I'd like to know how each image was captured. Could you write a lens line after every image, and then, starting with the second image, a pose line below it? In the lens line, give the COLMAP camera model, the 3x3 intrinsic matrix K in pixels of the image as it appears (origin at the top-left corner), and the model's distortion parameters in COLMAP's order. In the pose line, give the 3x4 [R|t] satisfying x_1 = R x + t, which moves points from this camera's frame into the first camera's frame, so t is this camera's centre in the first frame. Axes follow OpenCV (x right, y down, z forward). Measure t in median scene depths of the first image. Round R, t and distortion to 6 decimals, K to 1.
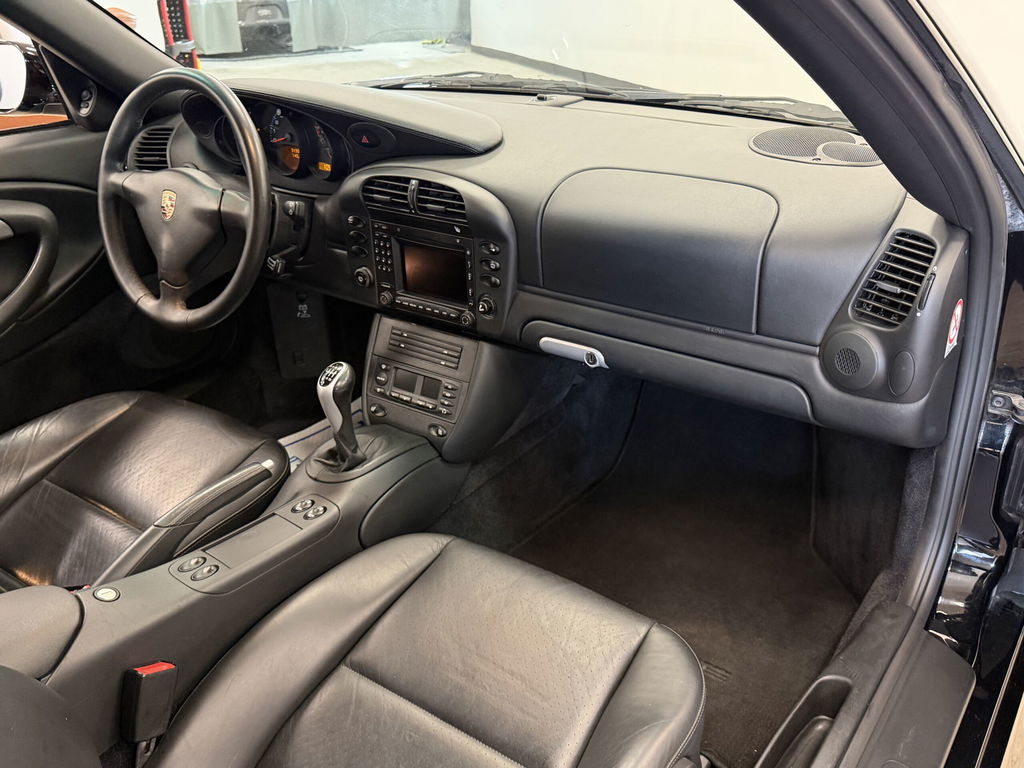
lens RADIAL K [[912.3, 0, 512.0], [0, 912.3, 384.0], [0, 0, 1]] dist [0.149767, -0.304772]
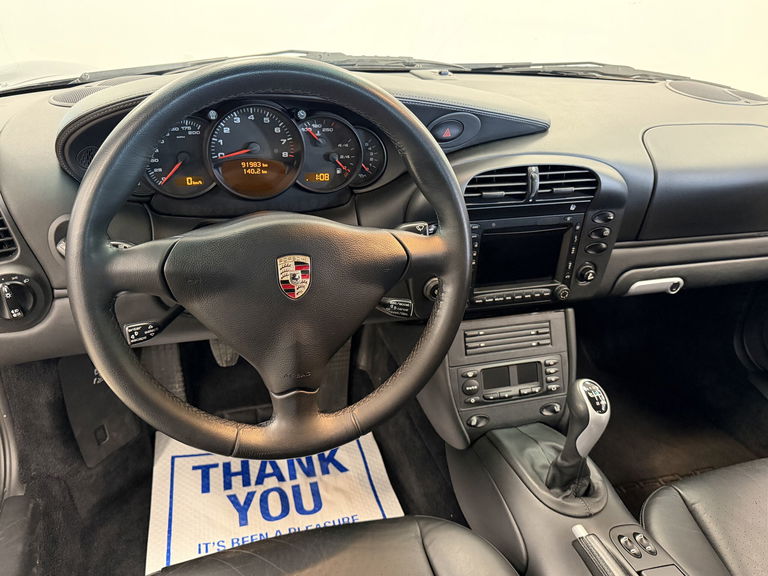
lens RADIAL K [[643.1, 0, 384.0], [0, 643.1, 288.0], [0, 0, 1]] dist [0.077481, 0.000255]
pose [[0.589064, -0.309905, 0.746300, -0.683221], [0.288369, 0.943350, 0.164118, -0.244593], [-0.754882, 0.118534, 0.645060, 0.673580]]
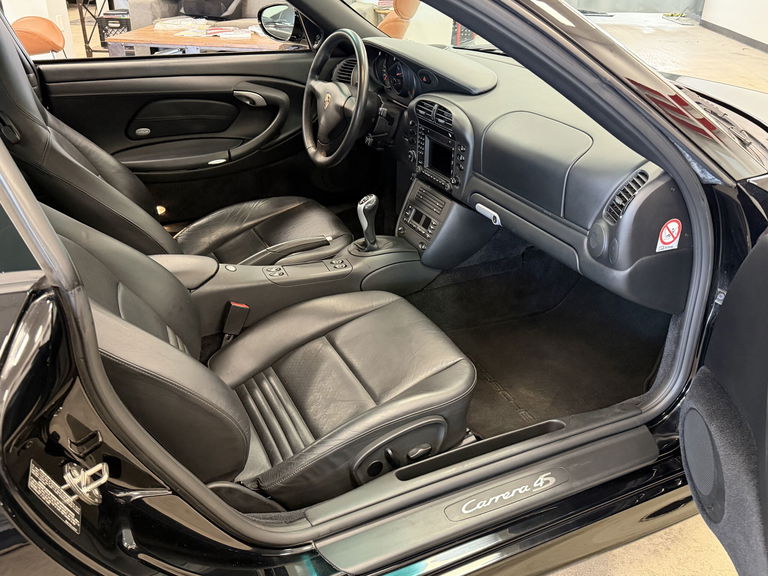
lens RADIAL K [[684.2, 0, 384.0], [0, 684.2, 288.0], [0, 0, 1]] dist [0.149767, -0.304772]
pose [[0.880338, 0.250529, -0.402790, 0.418039], [-0.235811, 0.967928, 0.086647, 0.032154], [0.411580, 0.018704, 0.911182, -0.257896]]
